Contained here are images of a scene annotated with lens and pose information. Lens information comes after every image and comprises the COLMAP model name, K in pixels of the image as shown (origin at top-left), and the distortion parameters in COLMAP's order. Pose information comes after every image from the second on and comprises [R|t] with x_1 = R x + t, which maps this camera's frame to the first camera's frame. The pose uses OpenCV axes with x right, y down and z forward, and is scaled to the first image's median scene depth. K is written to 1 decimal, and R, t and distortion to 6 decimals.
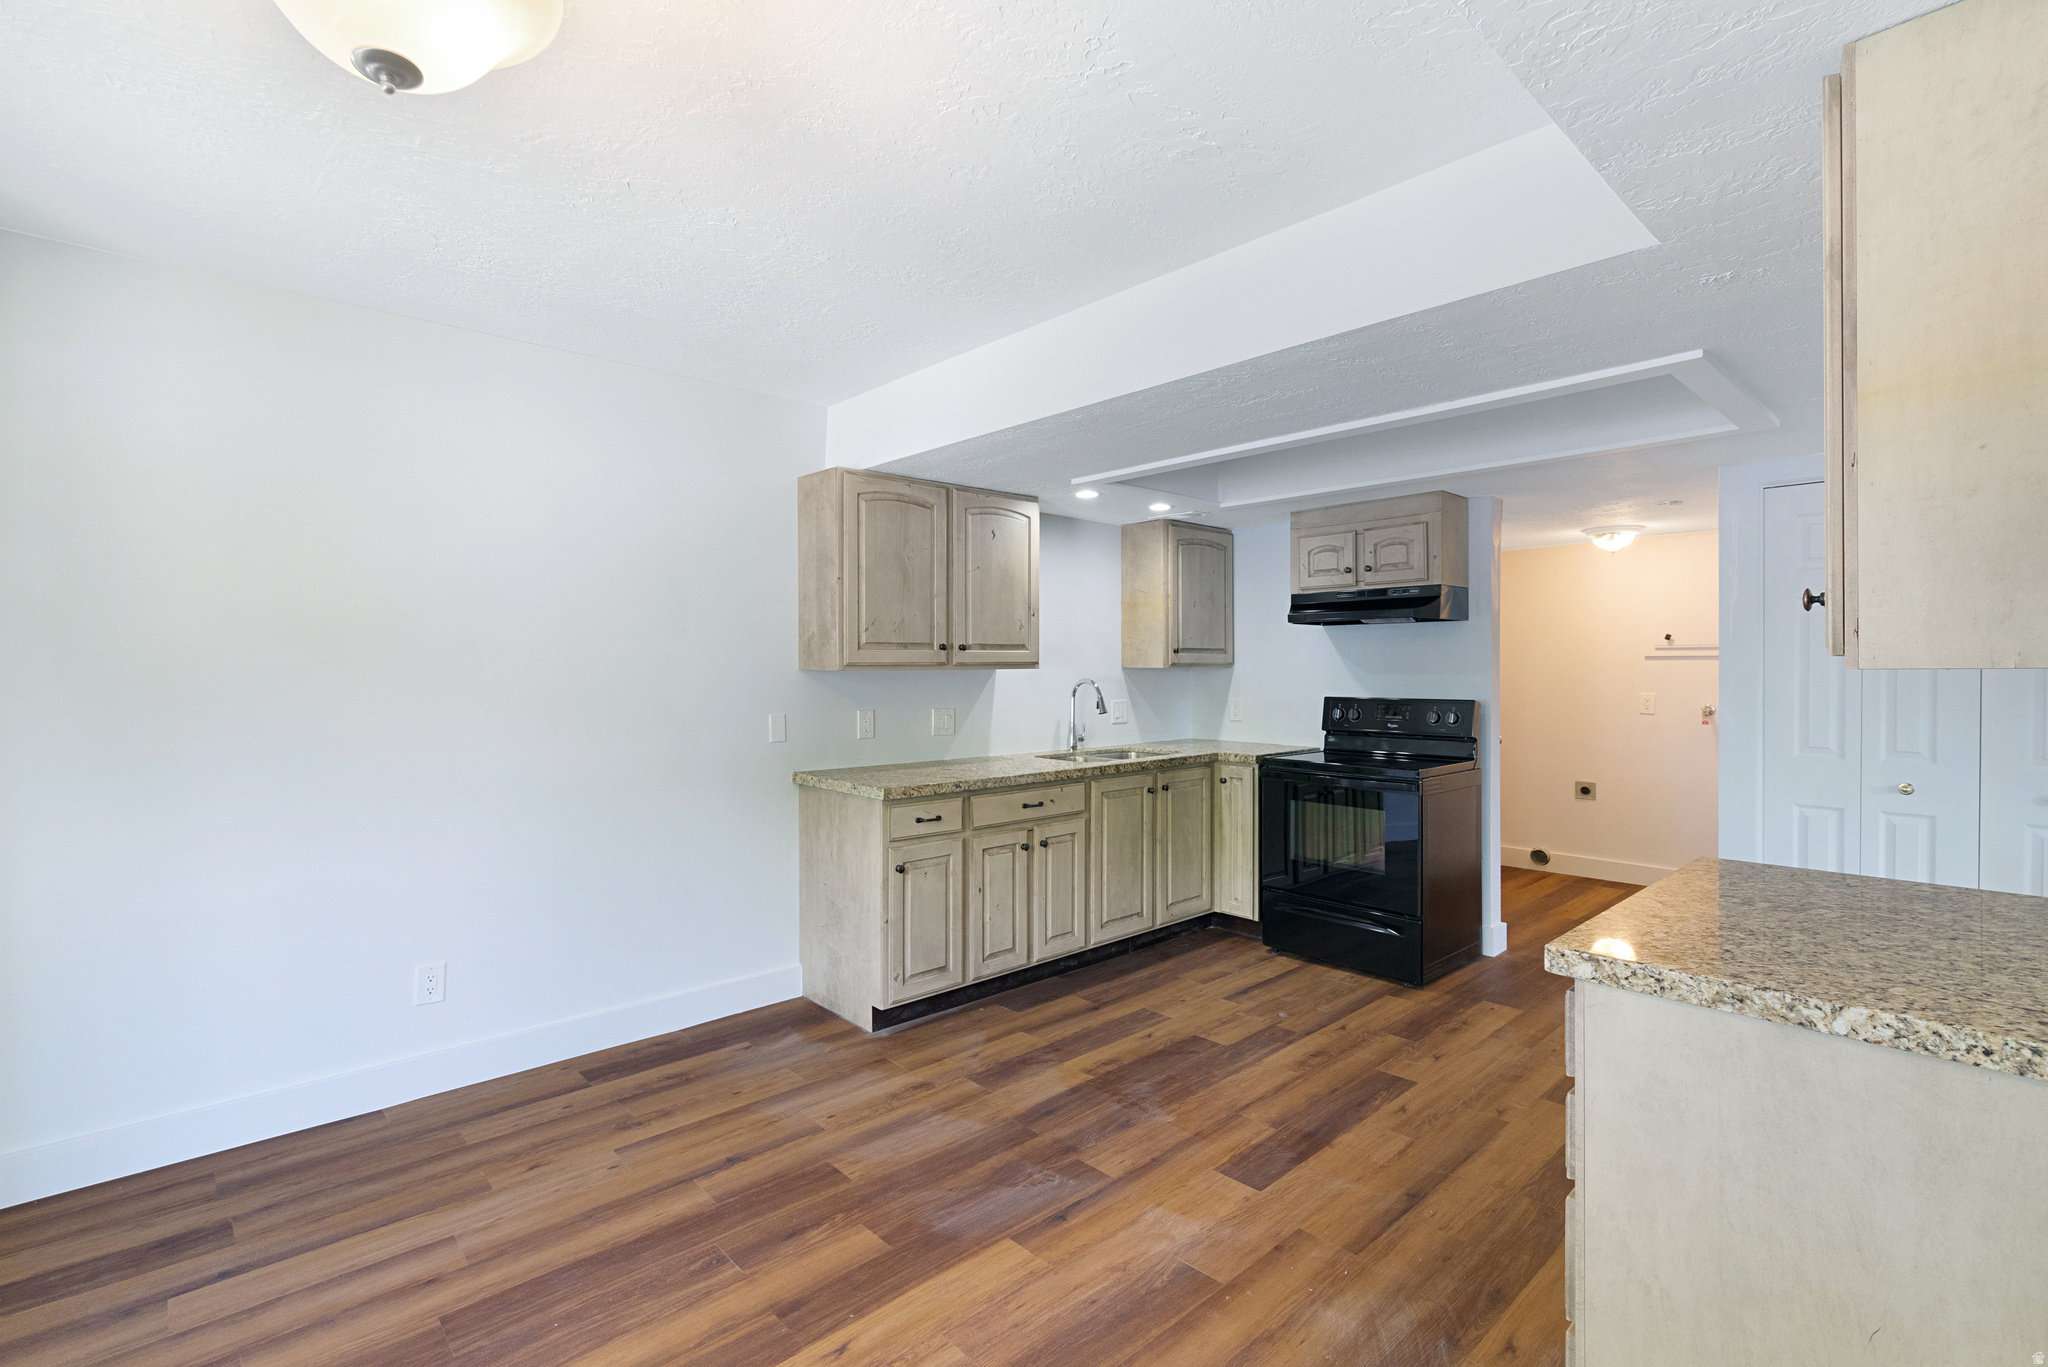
lens RADIAL K [[927.5, 0, 1023.0], [0, 927.5, 667.3], [0, 0, 1]] dist [-0.008743, 0.004396]
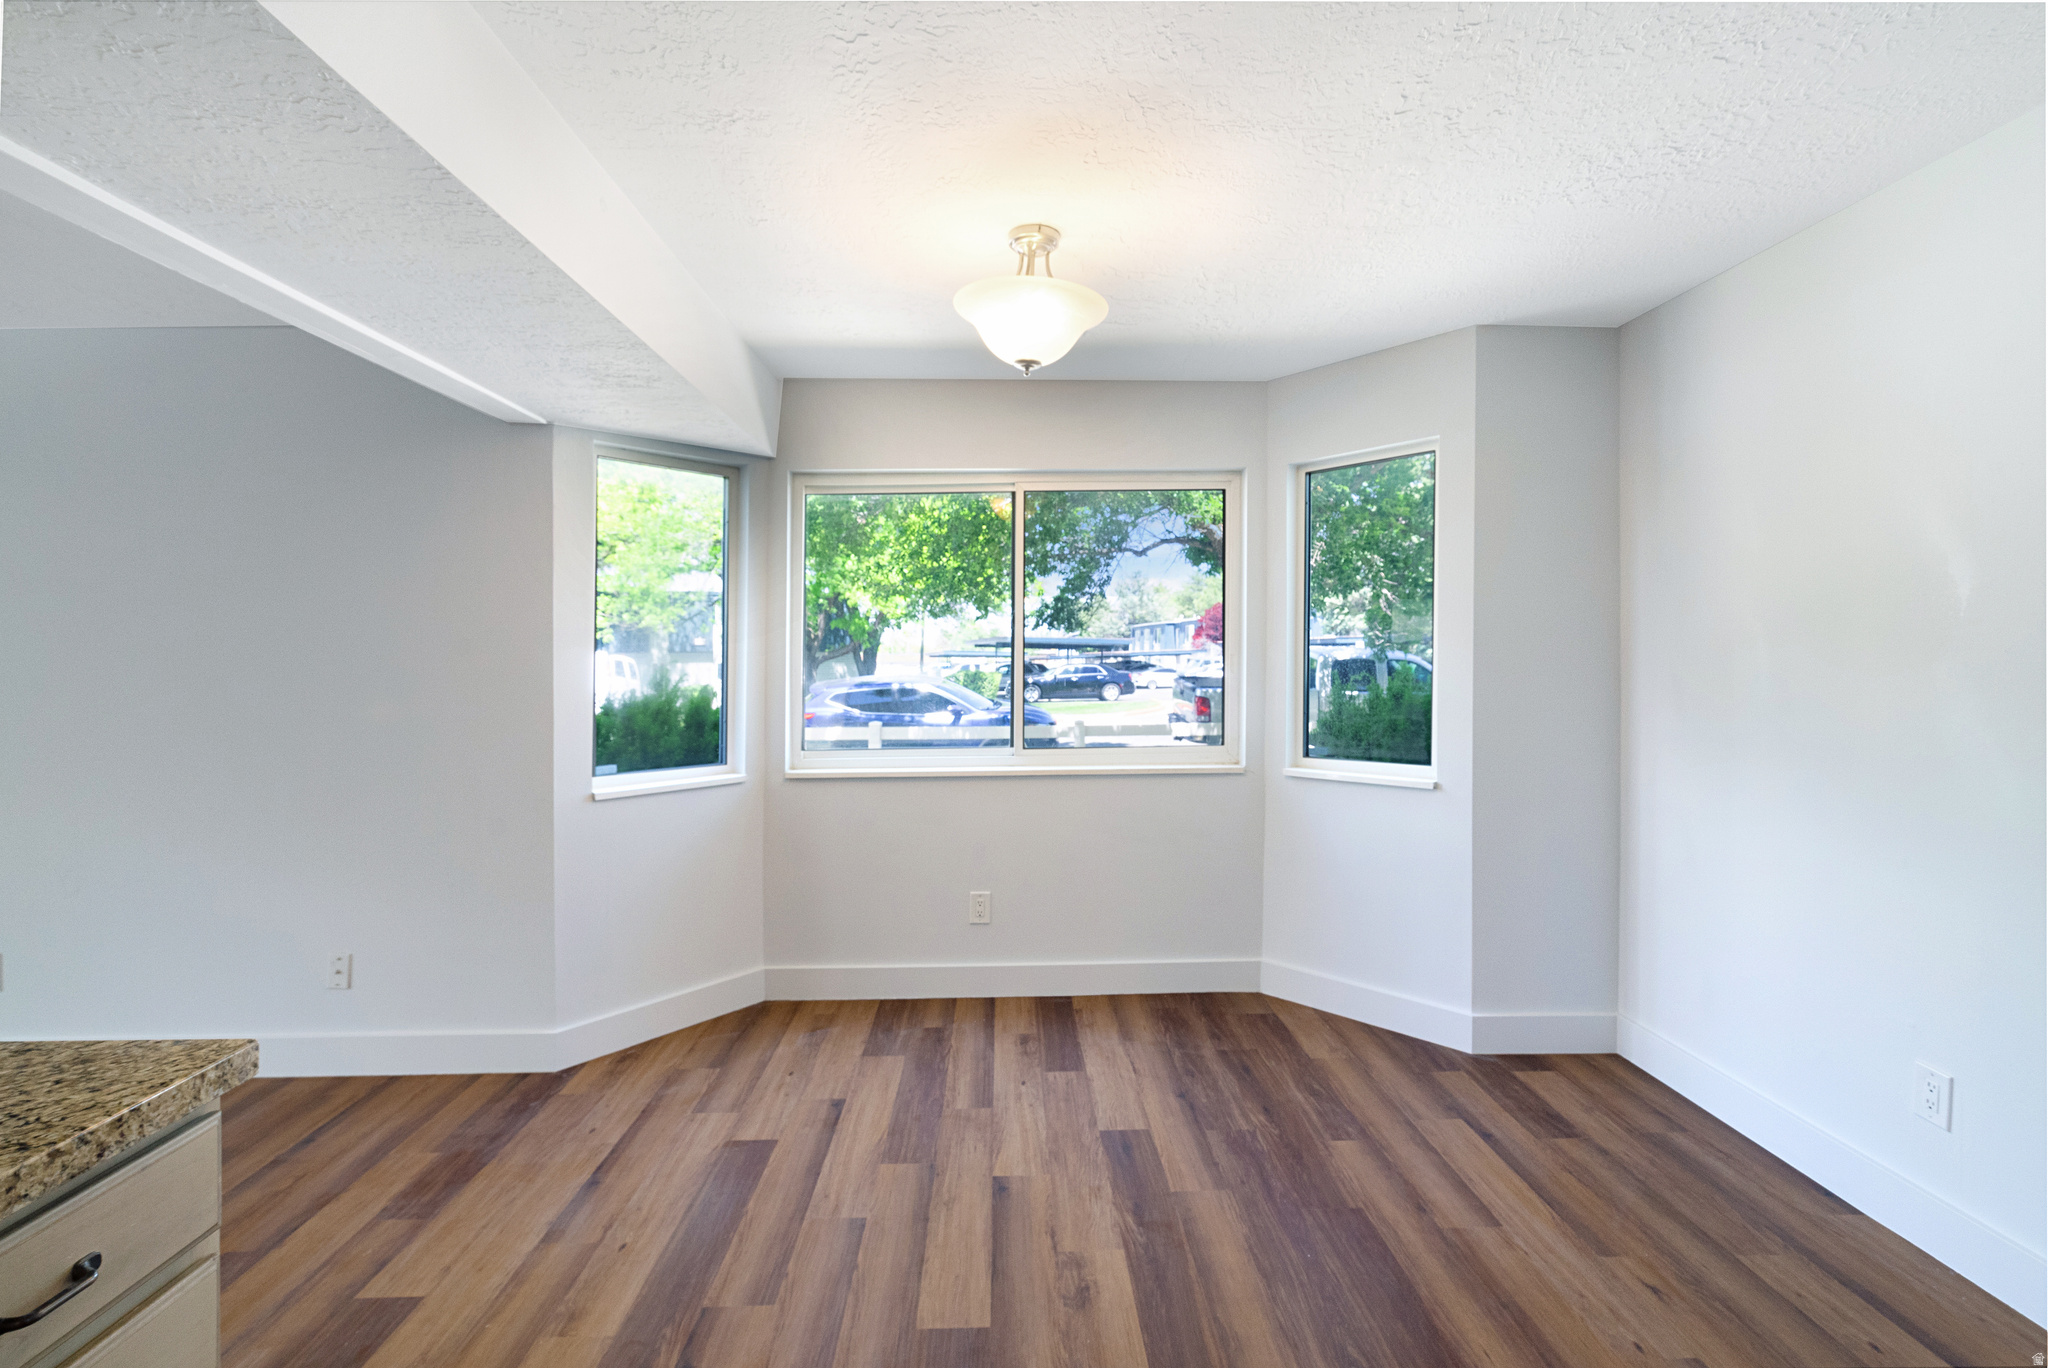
lens RADIAL K [[927.5, 0, 1017.8], [0, 927.5, 690.1], [0, 0, 1]] dist [-0.008743, 0.004396]
pose [[-0.661464, 0.034966, -0.749162, 0.260124], [0.011950, 0.999277, 0.036089, -0.000280], [0.749882, 0.014919, -0.661403, 0.730026]]
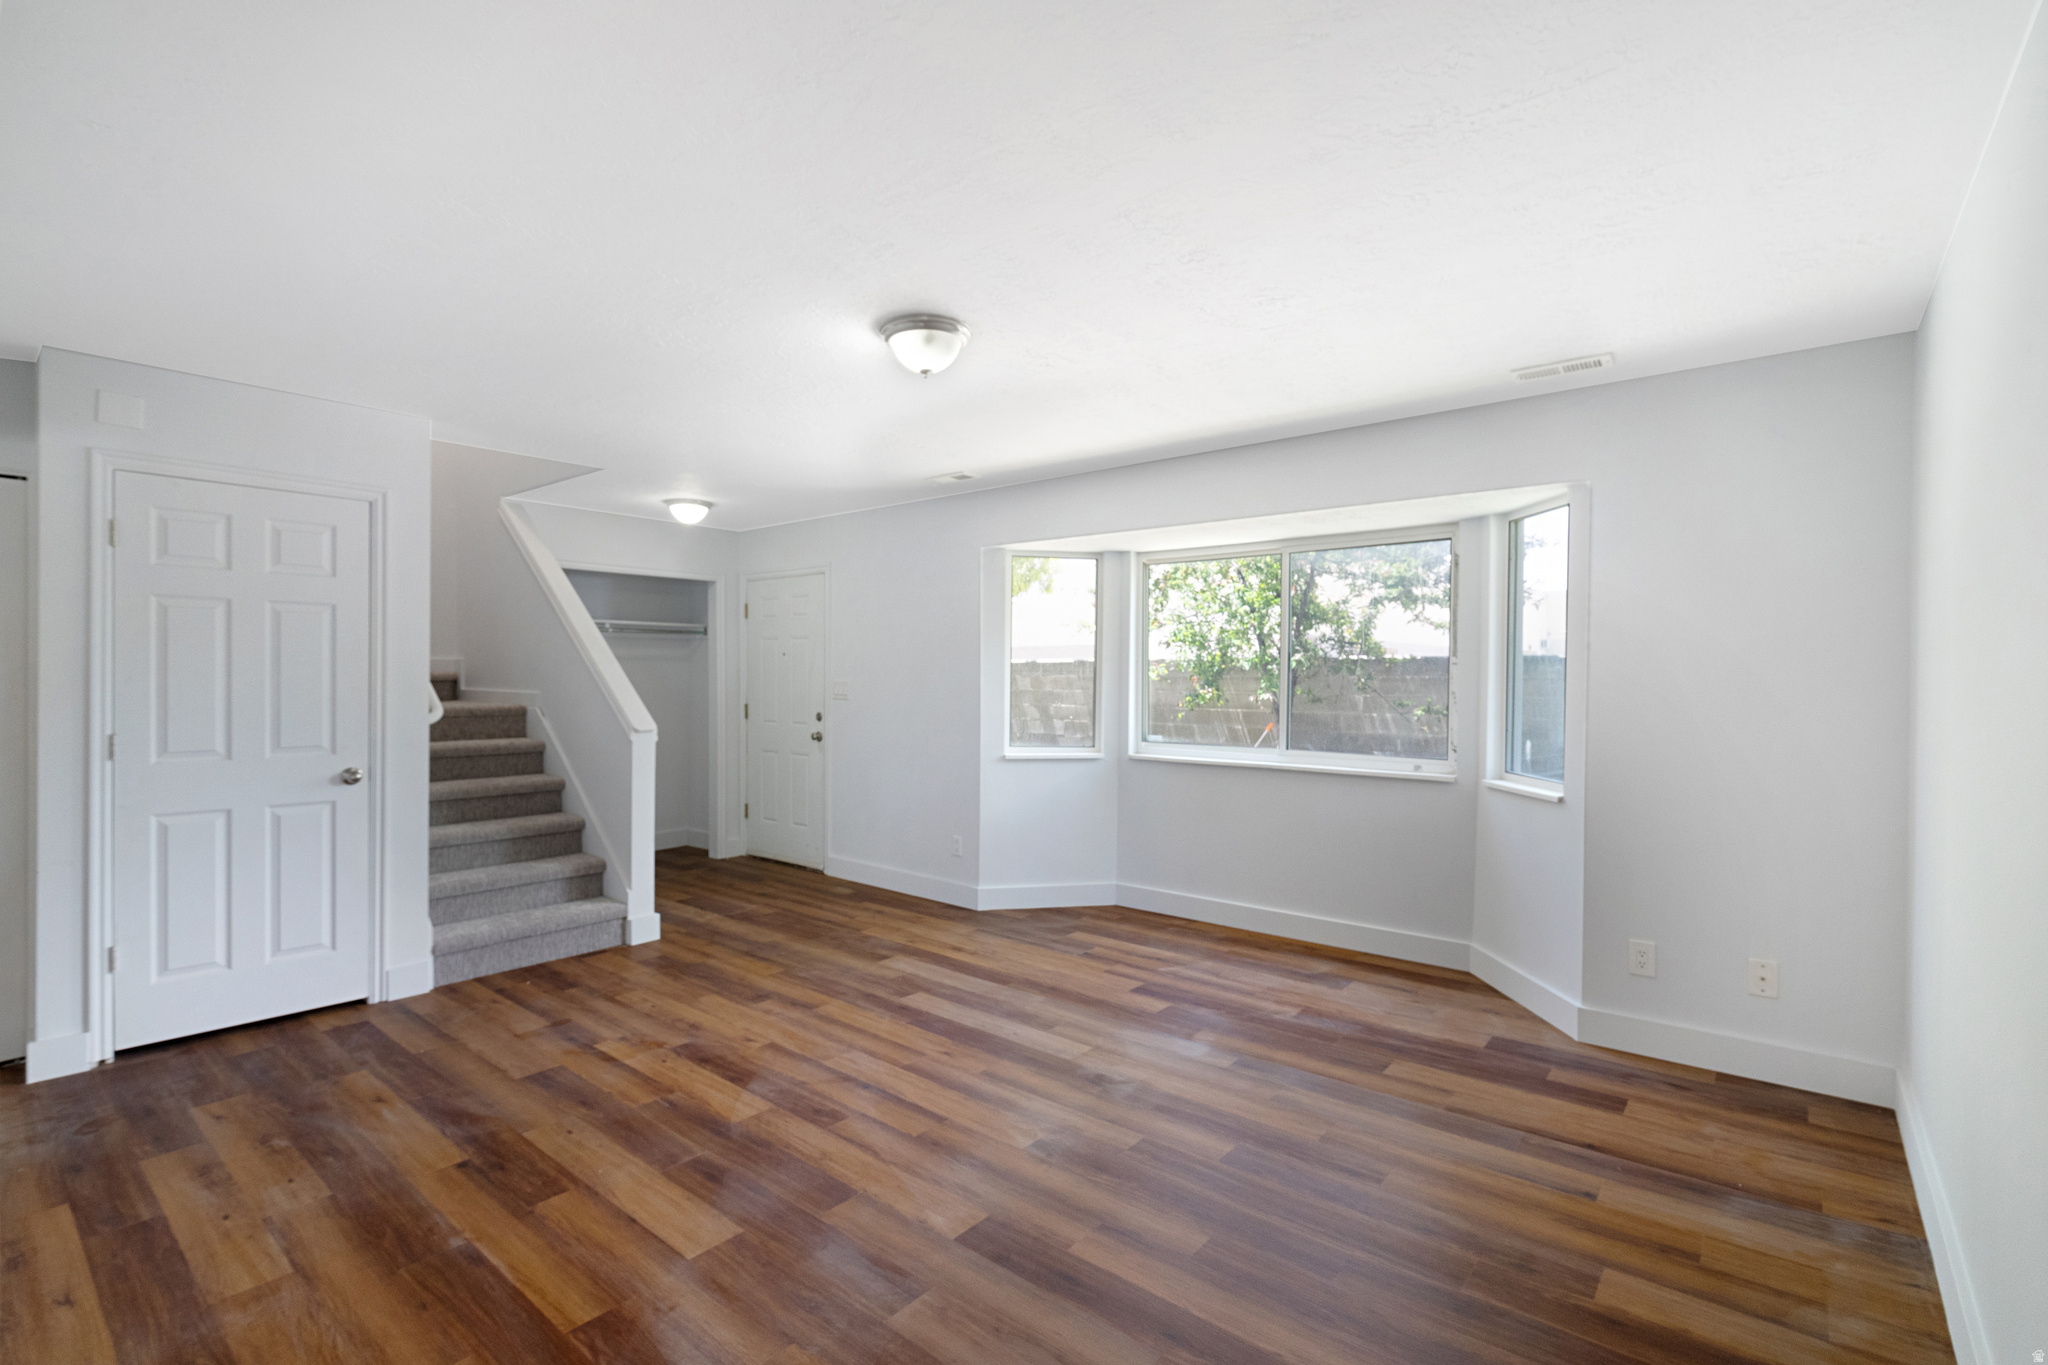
lens RADIAL K [[927.5, 0, 1041.2], [0, 927.5, 682.5], [0, 0, 1]] dist [-0.008743, 0.004396]
pose [[-0.989349, 0.006090, -0.145437, 0.048522], [0.004351, 0.999915, 0.012274, -0.014758], [0.145500, 0.011511, -0.989291, 1.339044]]
